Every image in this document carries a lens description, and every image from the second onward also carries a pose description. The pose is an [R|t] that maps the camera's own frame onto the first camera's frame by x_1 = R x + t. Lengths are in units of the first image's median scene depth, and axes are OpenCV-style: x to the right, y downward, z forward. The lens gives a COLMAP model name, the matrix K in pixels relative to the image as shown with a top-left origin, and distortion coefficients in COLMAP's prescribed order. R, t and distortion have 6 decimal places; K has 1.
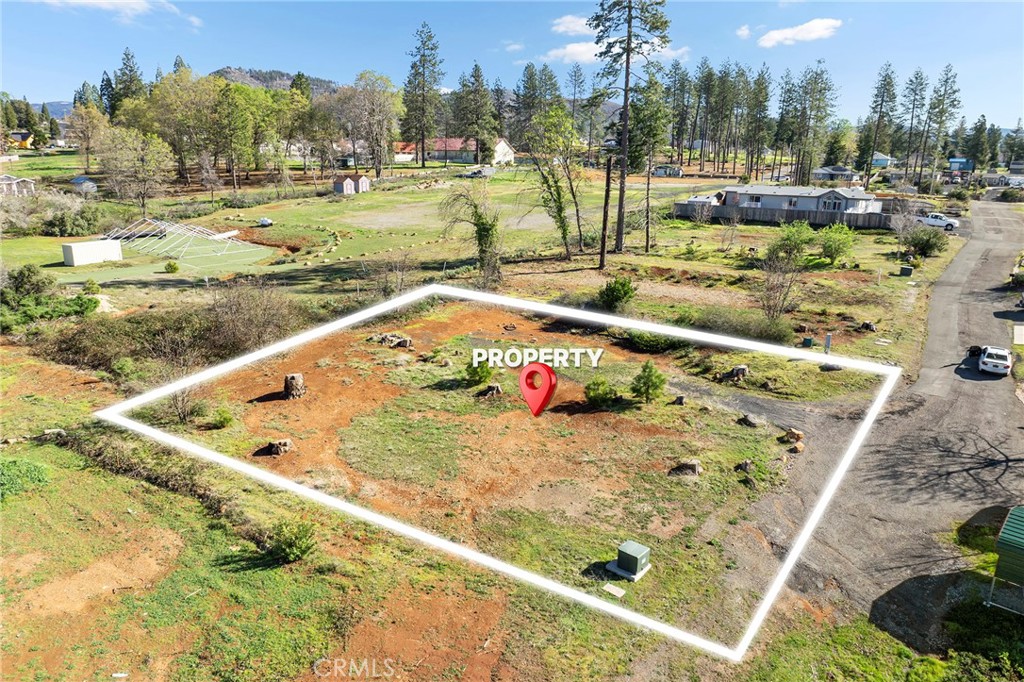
lens RADIAL K [[728.7, 0, 521.6], [0, 728.7, 321.5], [0, 0, 1]] dist [-0.029419, 0.002471]
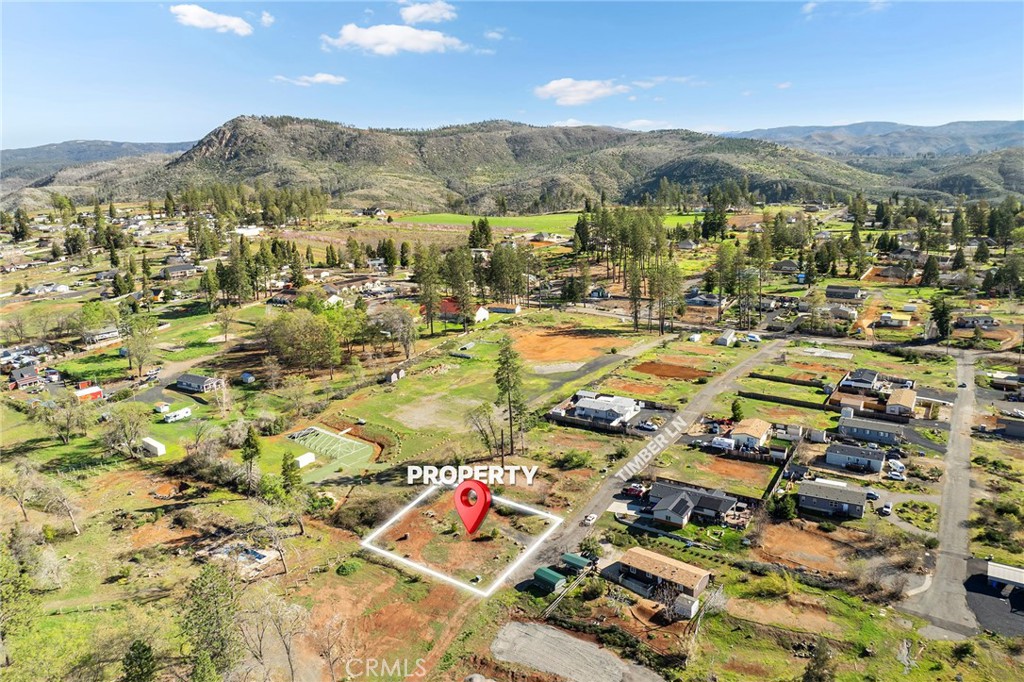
lens RADIAL K [[717.0, 0, 518.8], [0, 717.0, 341.0], [0, 0, 1]] dist [-0.038620, 0.006427]
pose [[0.998521, -0.050704, -0.019634, 0.403402], [0.051128, 0.998456, 0.021699, -0.978615], [0.018503, -0.022671, 0.999572, -2.719477]]
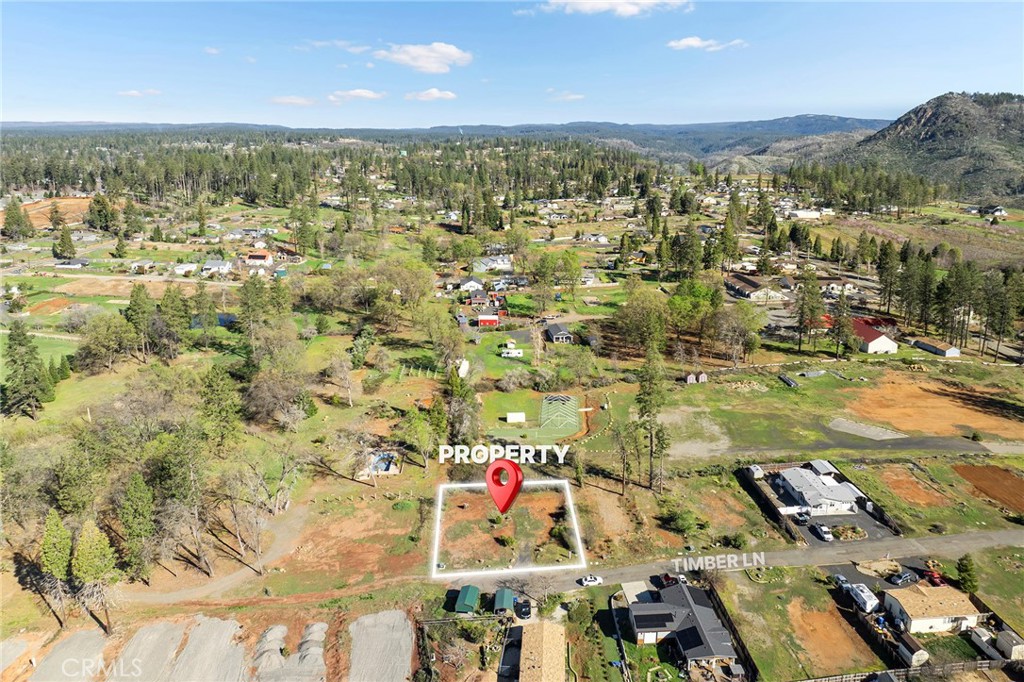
lens RADIAL K [[717.0, 0, 518.8], [0, 717.0, 341.0], [0, 0, 1]] dist [-0.038620, 0.006427]
pose [[0.596535, 0.198684, -0.777606, 2.699819], [-0.178675, 0.977436, 0.112673, -1.275884], [0.782445, 0.071725, 0.618575, -1.270368]]
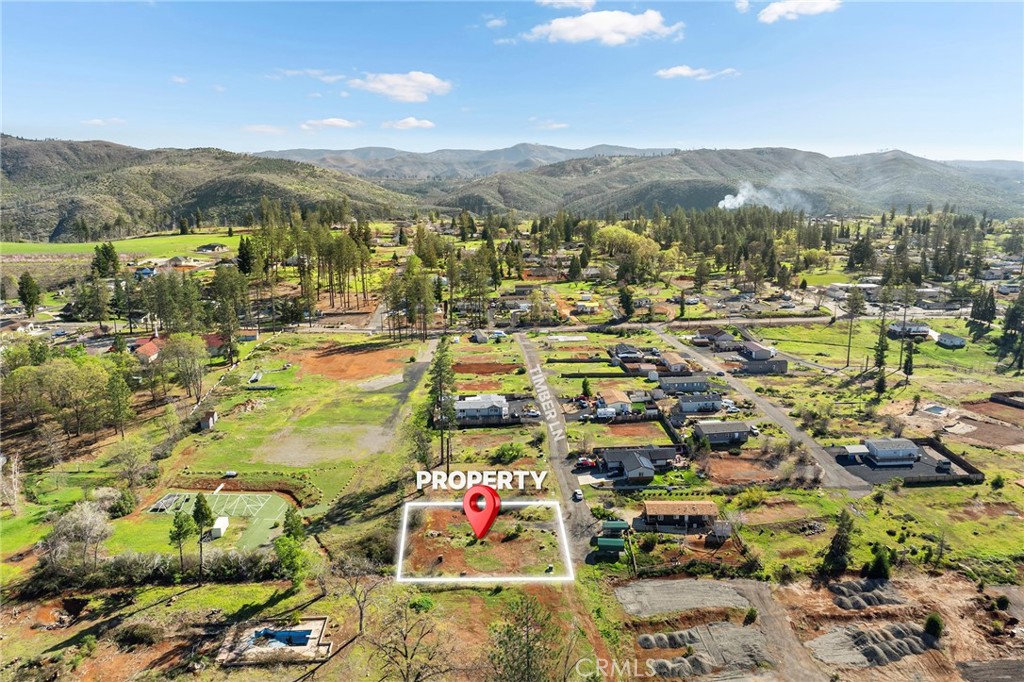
lens RADIAL K [[704.5, 0, 515.4], [0, 704.5, 365.4], [0, 0, 1]] dist [-0.030358, 0.000410]
pose [[0.796846, -0.187530, 0.574343, -1.832263], [0.159966, 0.982170, 0.098753, -1.140402], [-0.582621, 0.013185, 0.812637, -2.102399]]
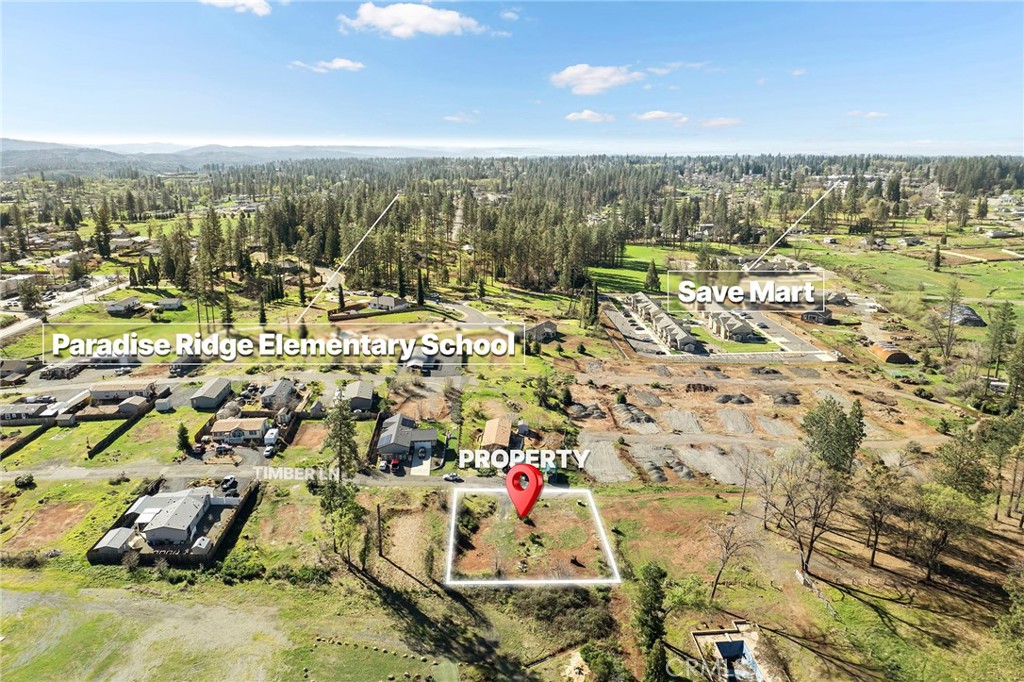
lens RADIAL K [[717.0, 0, 518.8], [0, 717.0, 341.0], [0, 0, 1]] dist [-0.038620, 0.006427]
pose [[-0.603783, -0.231255, 0.762868, -2.366772], [0.174113, 0.895630, 0.409305, -2.143539], [-0.777902, 0.379957, -0.500502, 2.387513]]
